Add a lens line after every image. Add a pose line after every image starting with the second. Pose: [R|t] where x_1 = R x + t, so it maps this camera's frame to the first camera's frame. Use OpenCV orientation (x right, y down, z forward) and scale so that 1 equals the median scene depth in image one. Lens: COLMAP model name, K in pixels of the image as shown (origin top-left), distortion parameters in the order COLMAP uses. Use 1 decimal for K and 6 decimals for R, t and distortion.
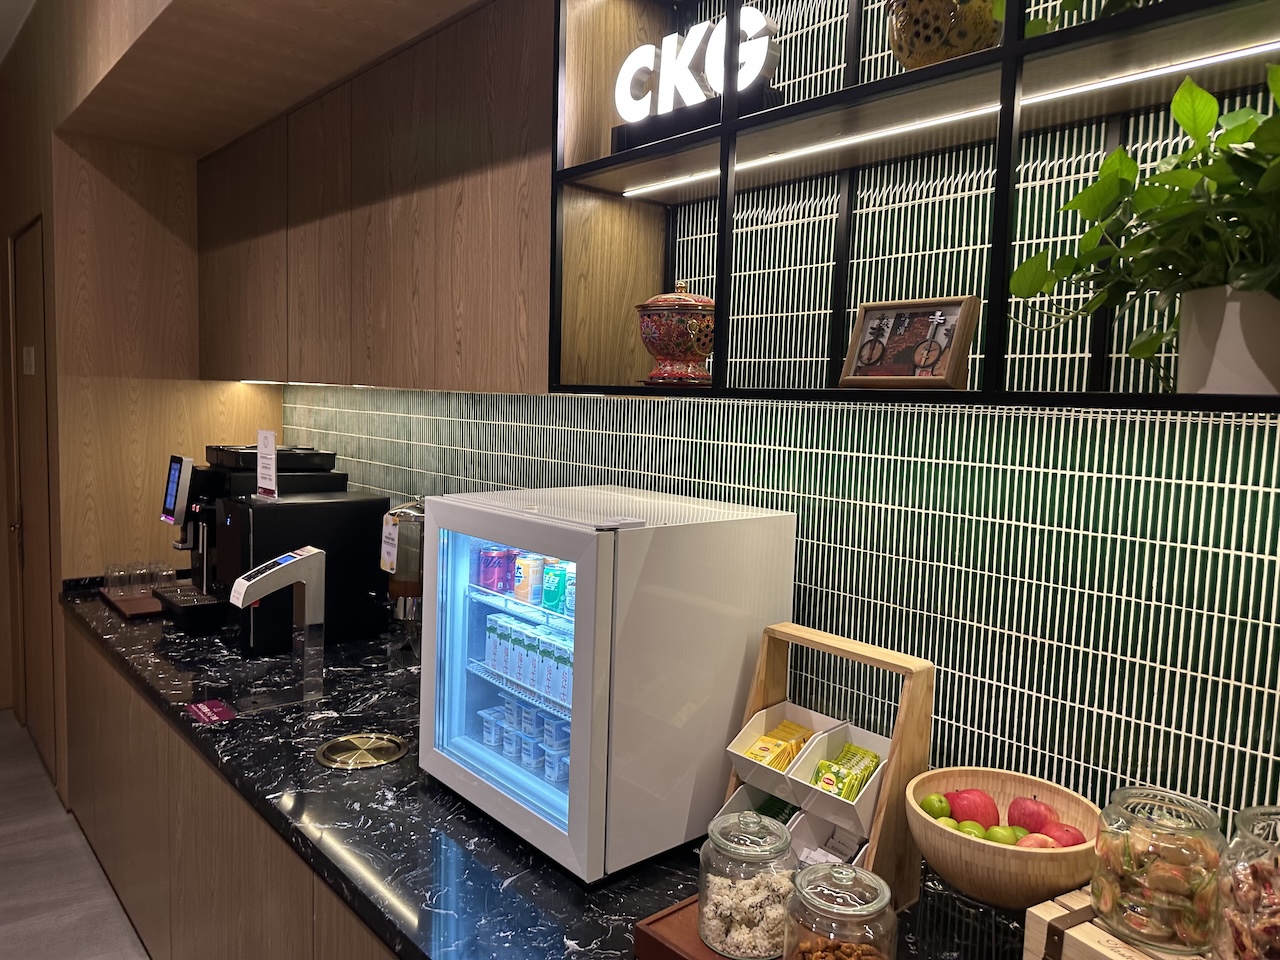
lens RADIAL K [[898.9, 0, 640.0], [0, 898.9, 480.0], [0, 0, 1]] dist [0.004605, 0.000831]
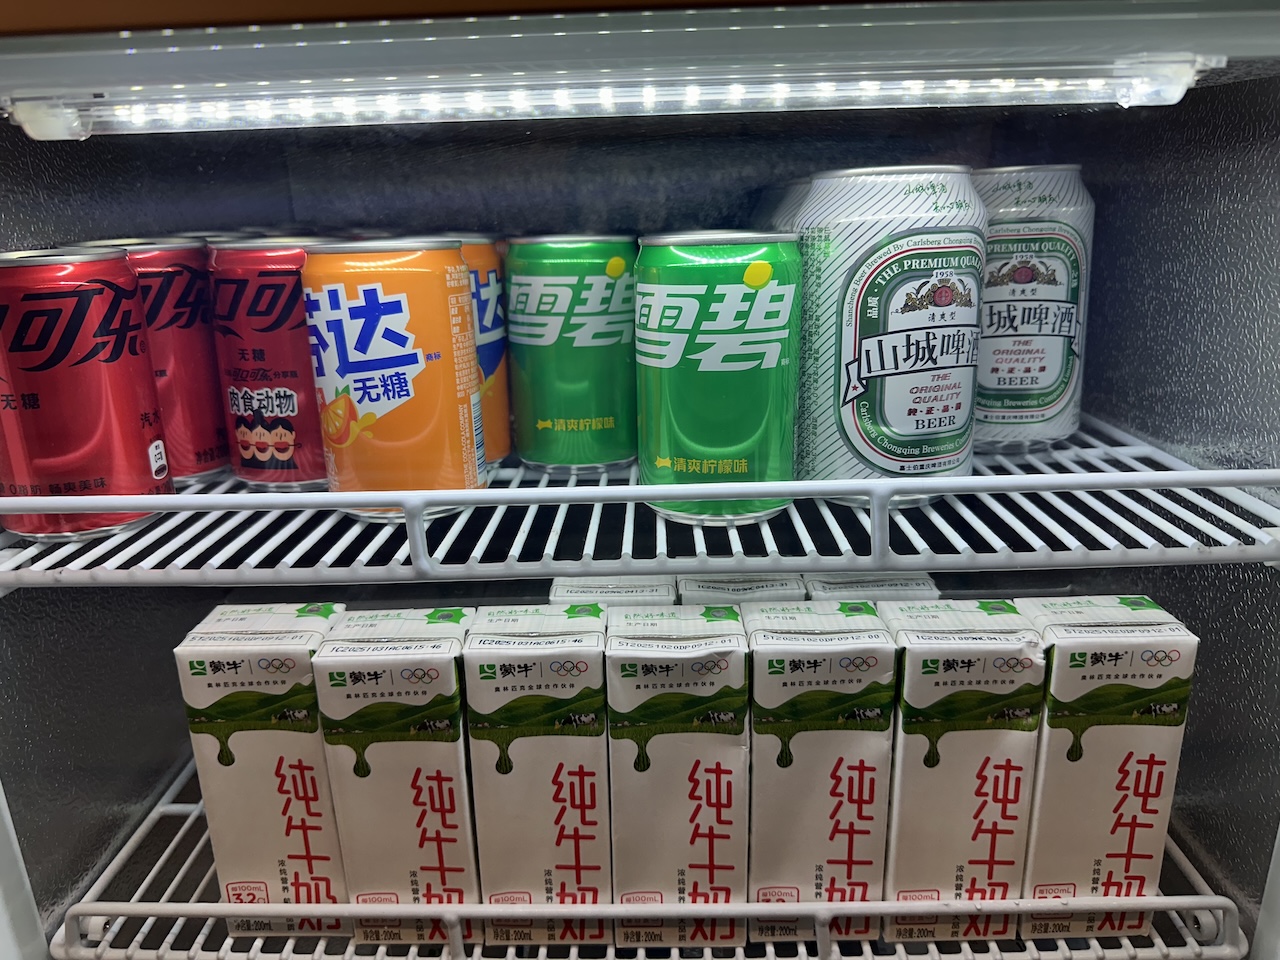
lens RADIAL K [[898.9, 0, 640.0], [0, 898.9, 480.0], [0, 0, 1]] dist [0.004605, 0.000831]
pose [[0.667207, -0.269313, 0.694482, -0.203382], [0.119826, 0.959014, 0.256776, 0.081808], [-0.735171, -0.088106, 0.672132, 0.765925]]
